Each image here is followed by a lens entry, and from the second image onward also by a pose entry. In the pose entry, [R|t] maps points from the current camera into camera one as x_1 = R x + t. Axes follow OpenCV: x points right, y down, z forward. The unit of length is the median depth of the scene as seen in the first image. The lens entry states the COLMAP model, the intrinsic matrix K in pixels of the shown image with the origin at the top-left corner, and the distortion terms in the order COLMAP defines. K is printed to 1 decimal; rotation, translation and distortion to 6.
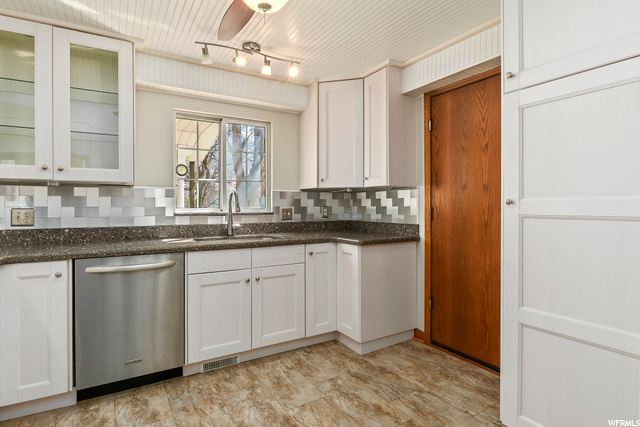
lens RADIAL K [[341.0, 0, 319.5], [0, 341.0, 208.7], [0, 0, 1]] dist [-0.004281, -0.001614]
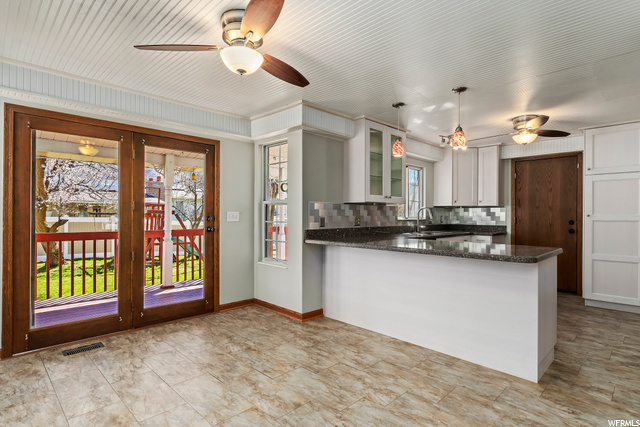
lens RADIAL K [[337.1, 0, 318.3], [0, 337.1, 215.2], [0, 0, 1]] dist [0.004289, 0.000994]
pose [[0.971734, 0.006368, 0.235993, -1.287424], [-0.005251, 0.999972, -0.005361, 0.002554], [-0.236020, 0.003970, 0.971740, -0.660595]]
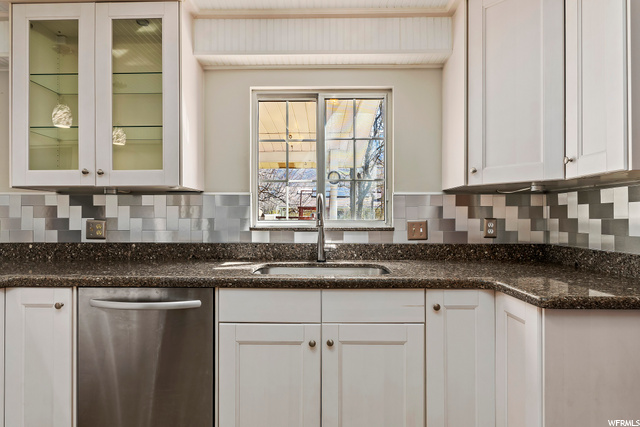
lens RADIAL K [[344.8, 0, 318.5], [0, 344.8, 215.1], [0, 0, 1]] dist [-0.000967, -0.000201]
pose [[0.844728, -0.001022, -0.535195, 0.107328], [-0.005896, 0.999920, -0.011216, -0.005025], [0.535164, 0.012630, 0.844654, 0.450215]]
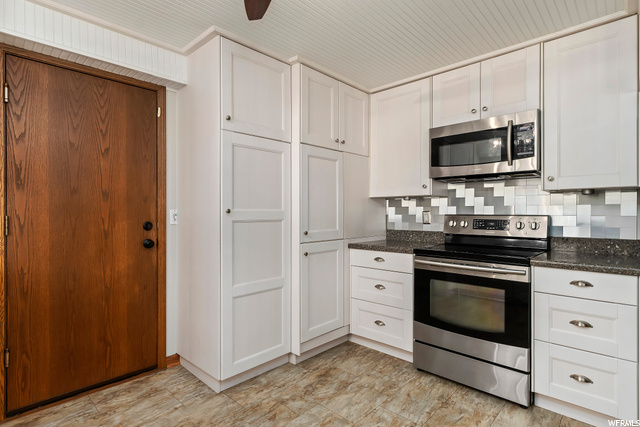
lens RADIAL K [[329.3, 0, 320.0], [0, 329.3, 213.5], [0, 0, 1]] dist [0.000399, -0.000138]
pose [[-0.262106, -0.001252, 0.965038, -0.475412], [0.007292, 0.999968, 0.003277, -0.007280], [-0.965011, 0.007896, -0.262089, 0.583919]]
